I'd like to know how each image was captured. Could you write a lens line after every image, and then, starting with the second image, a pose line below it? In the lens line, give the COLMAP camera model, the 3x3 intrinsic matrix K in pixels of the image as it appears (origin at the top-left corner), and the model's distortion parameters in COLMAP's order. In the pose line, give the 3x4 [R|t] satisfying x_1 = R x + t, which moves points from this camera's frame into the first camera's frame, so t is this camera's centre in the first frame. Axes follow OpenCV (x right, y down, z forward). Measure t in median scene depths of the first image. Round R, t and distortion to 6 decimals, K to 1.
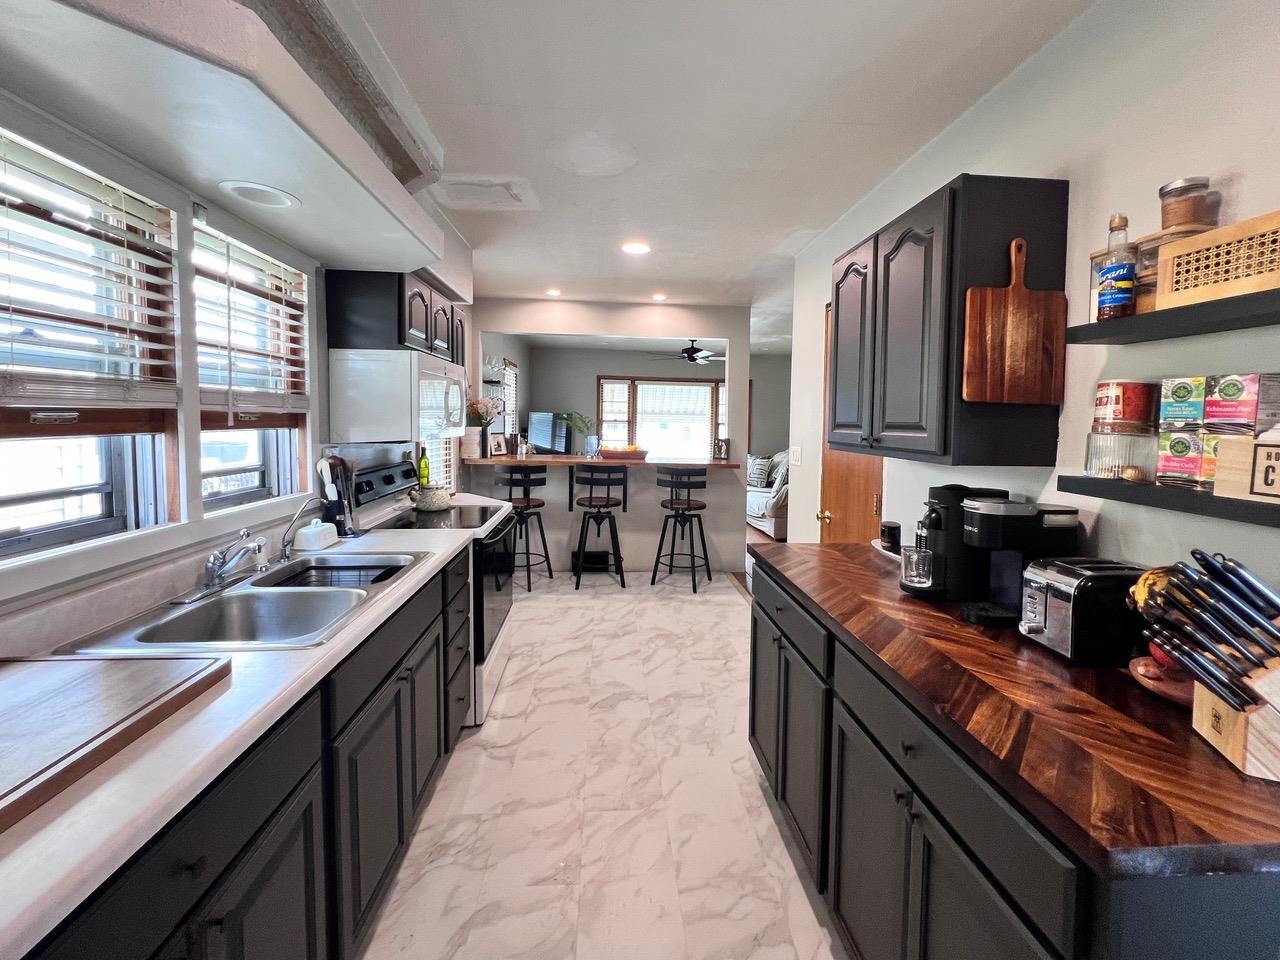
lens RADIAL K [[503.8, 0, 640.0], [0, 503.8, 480.0], [0, 0, 1]] dist [-0.001964, -0.000200]
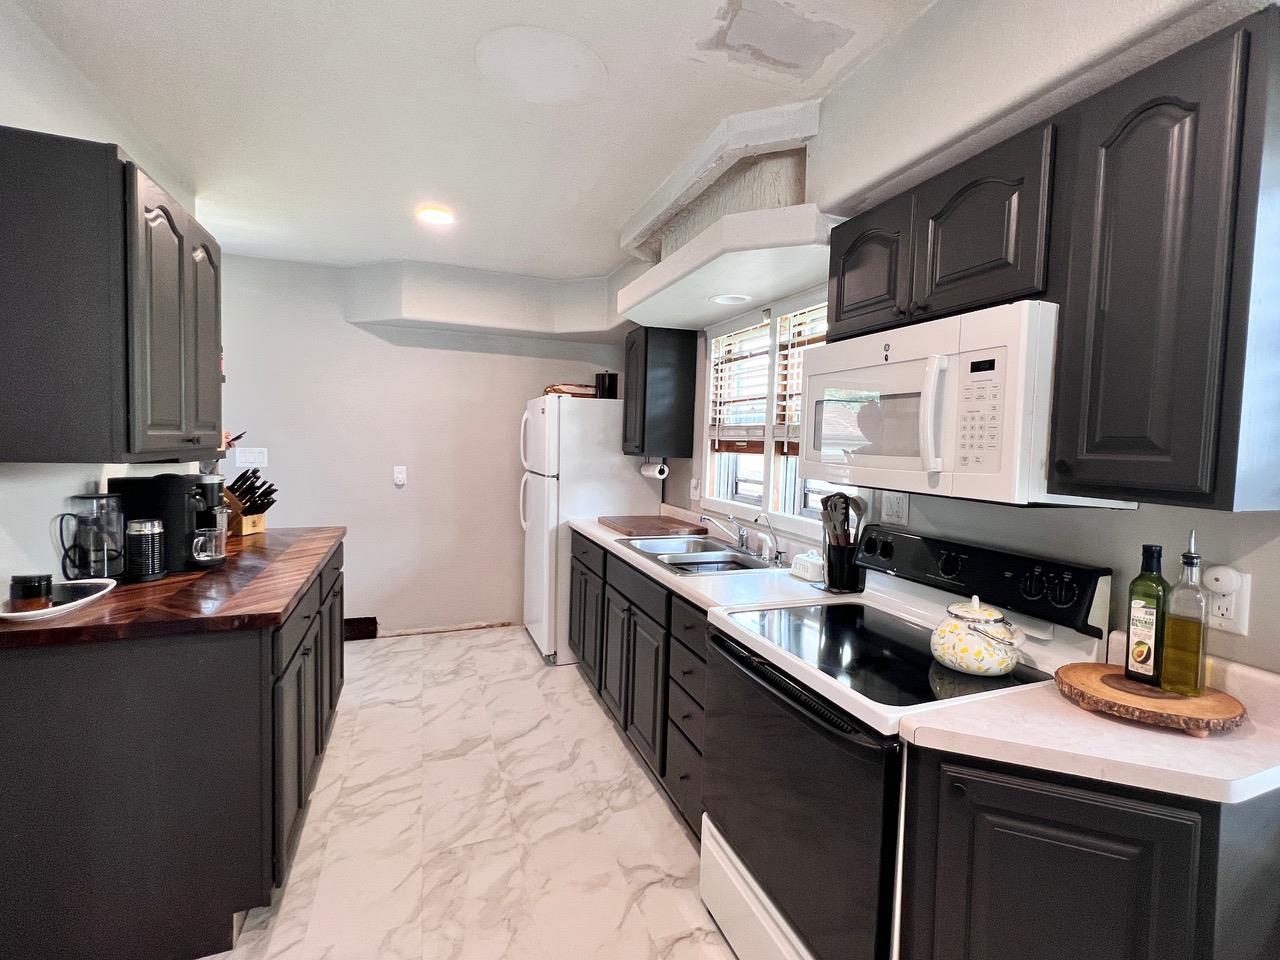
lens RADIAL K [[503.8, 0, 640.0], [0, 503.8, 480.0], [0, 0, 1]] dist [-0.001964, -0.000200]
pose [[-0.945131, -0.030874, -0.325229, -0.005212], [-0.093458, 0.979471, 0.178611, -0.214652], [0.313038, 0.199206, -0.928614, 1.934029]]
